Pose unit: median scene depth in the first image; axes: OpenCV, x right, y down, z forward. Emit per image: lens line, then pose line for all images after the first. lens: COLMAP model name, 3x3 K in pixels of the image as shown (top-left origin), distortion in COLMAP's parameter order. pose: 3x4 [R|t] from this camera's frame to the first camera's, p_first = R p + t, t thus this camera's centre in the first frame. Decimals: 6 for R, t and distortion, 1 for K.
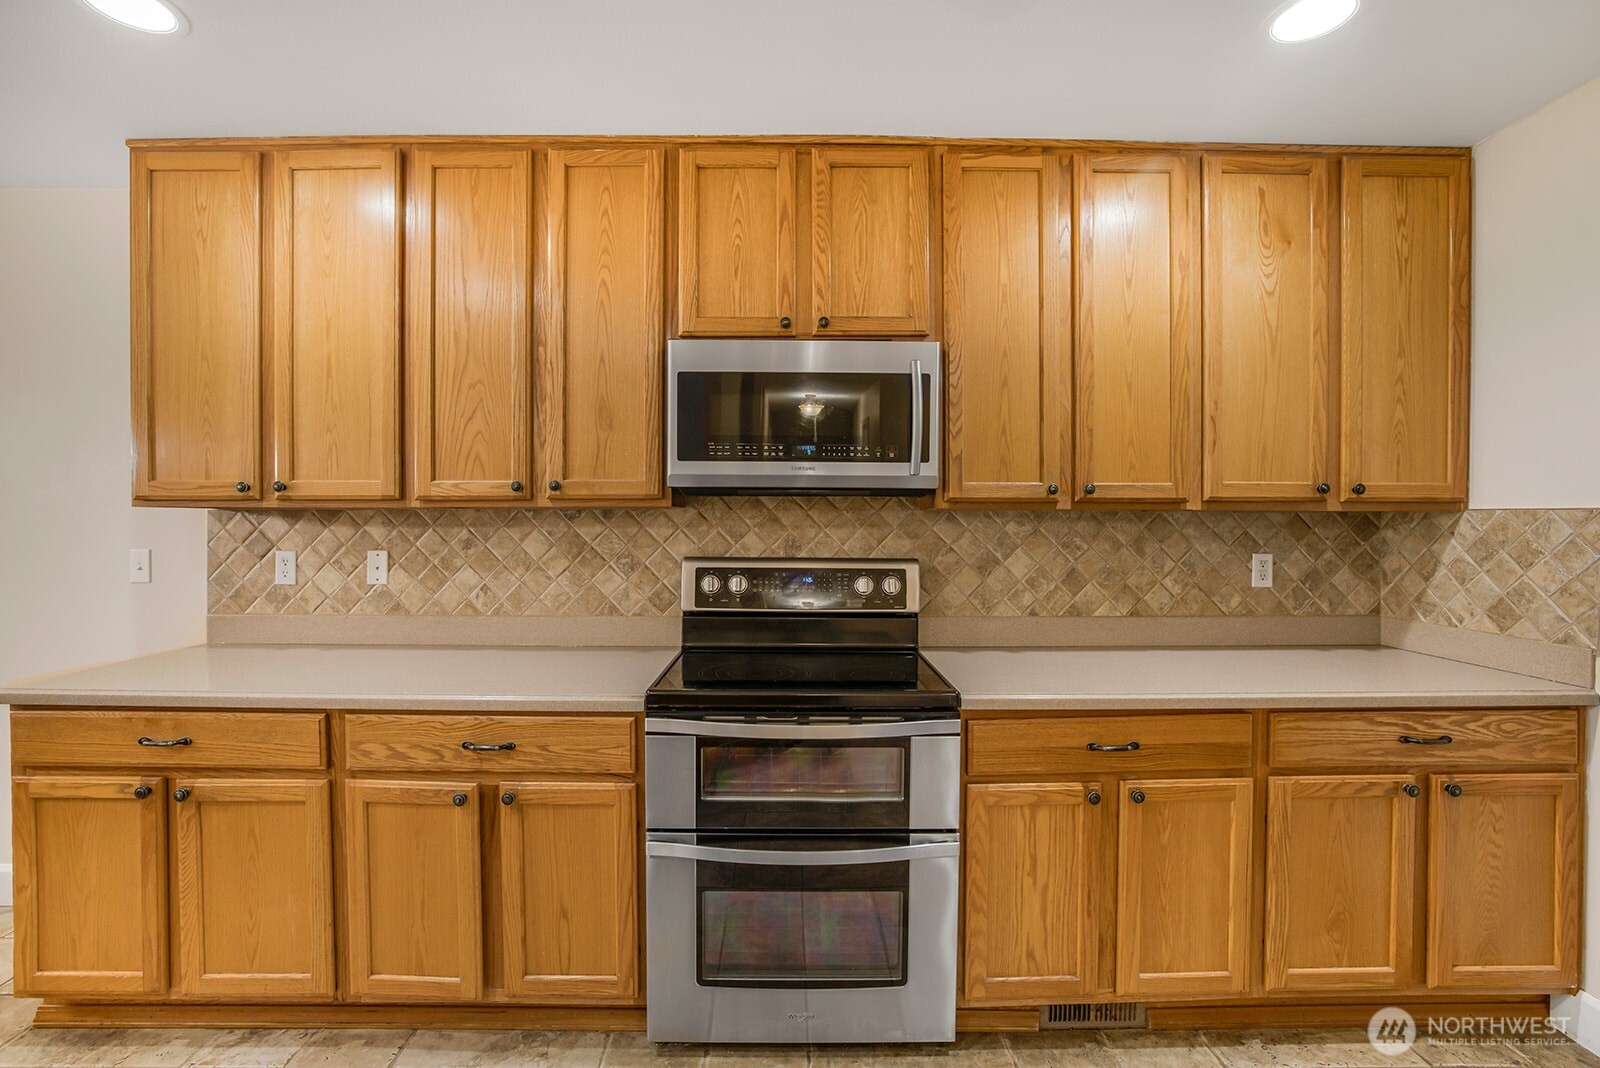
lens RADIAL K [[692.5, 0, 790.2], [0, 692.5, 527.1], [0, 0, 1]] dist [-0.035373, 0.003222]
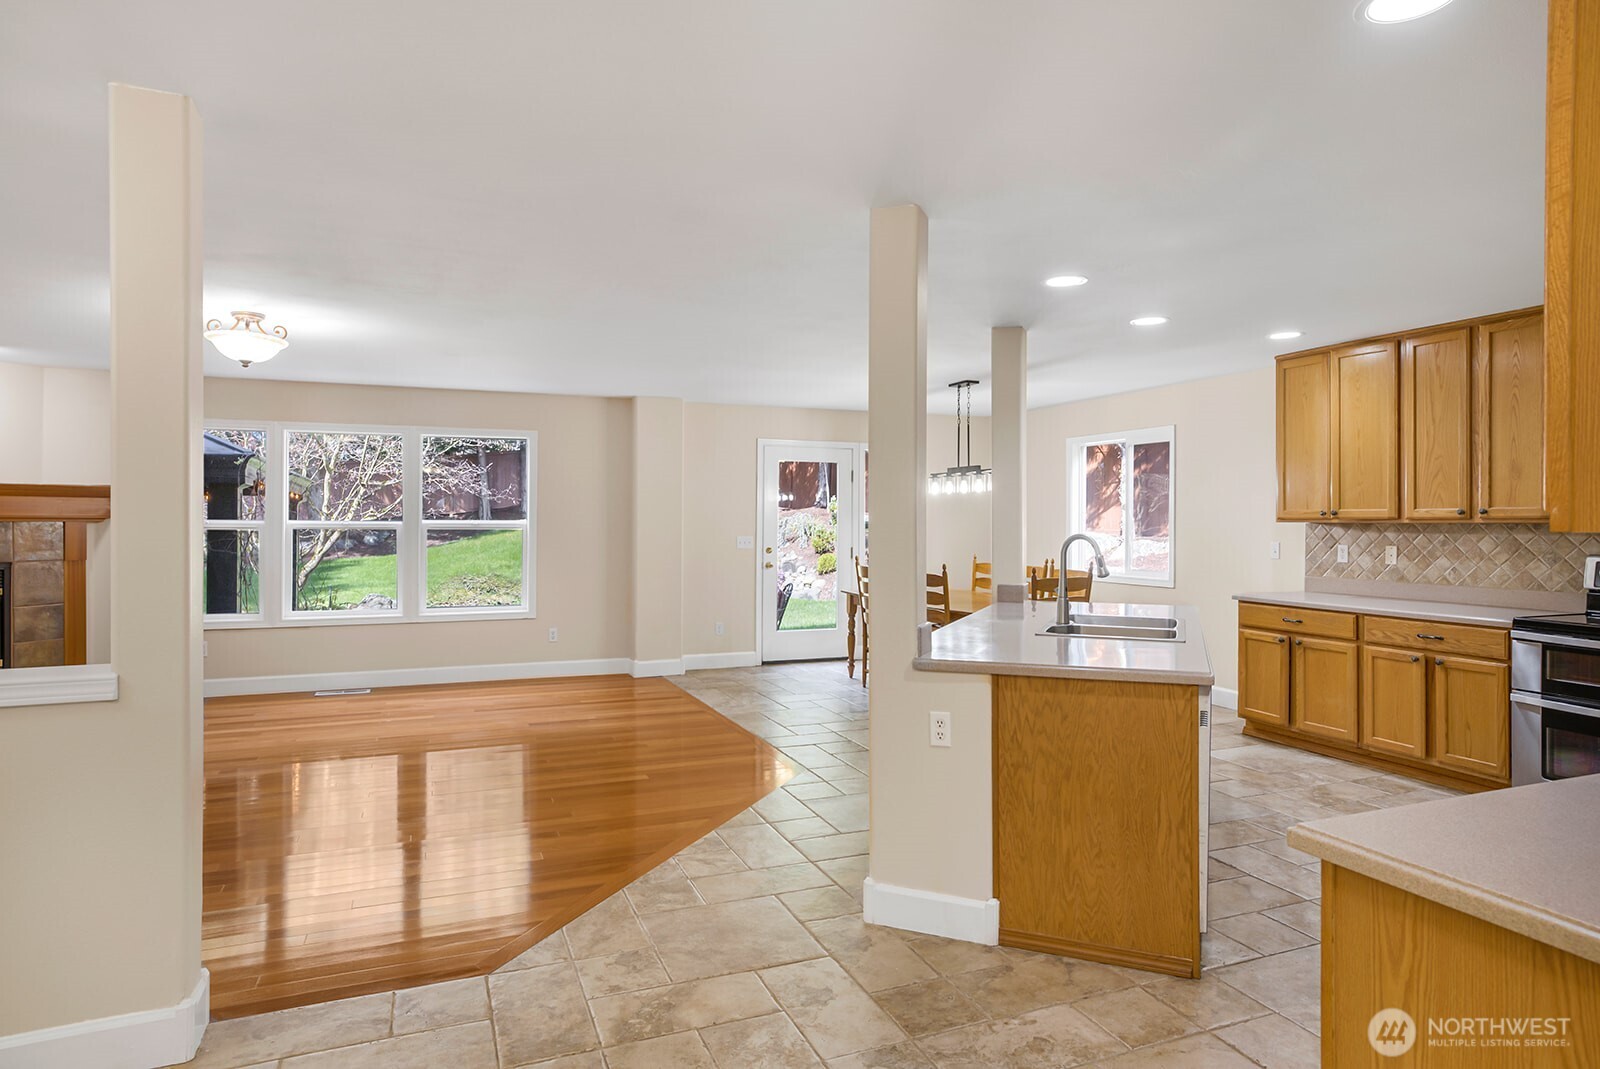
lens RADIAL K [[930.9, 0, 800.5], [0, 930.9, 520.8], [0, 0, 1]] dist [0.009028, 0.007207]
pose [[0.379640, 0.000071, -0.925134, 1.261817], [-0.010500, 0.999936, -0.004232, -0.005589], [0.925075, 0.011320, 0.379616, -1.602928]]
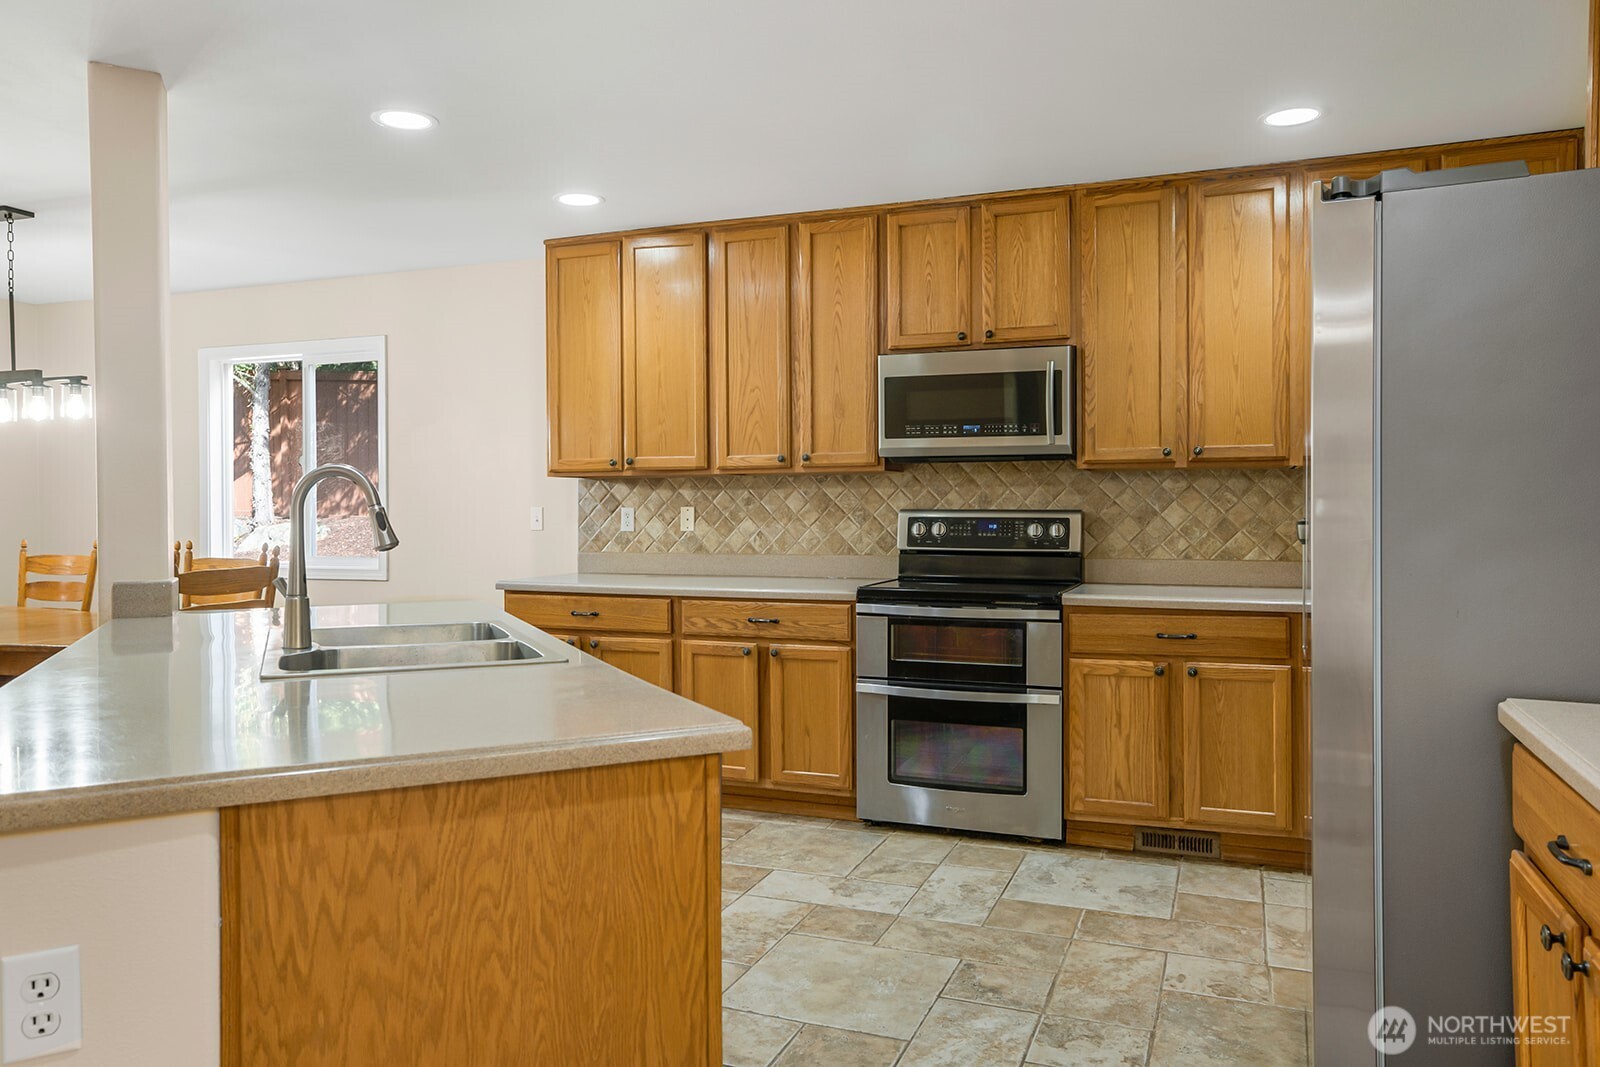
lens RADIAL K [[1135.0, 0, 798.0], [0, 1135.0, 514.7], [0, 0, 1]] dist [0.000684, 0.031305]
pose [[0.930942, -0.003285, -0.365152, 0.512179], [0.002022, 0.999991, -0.003841, 0.068789], [0.365162, 0.002837, 0.930940, -1.221227]]
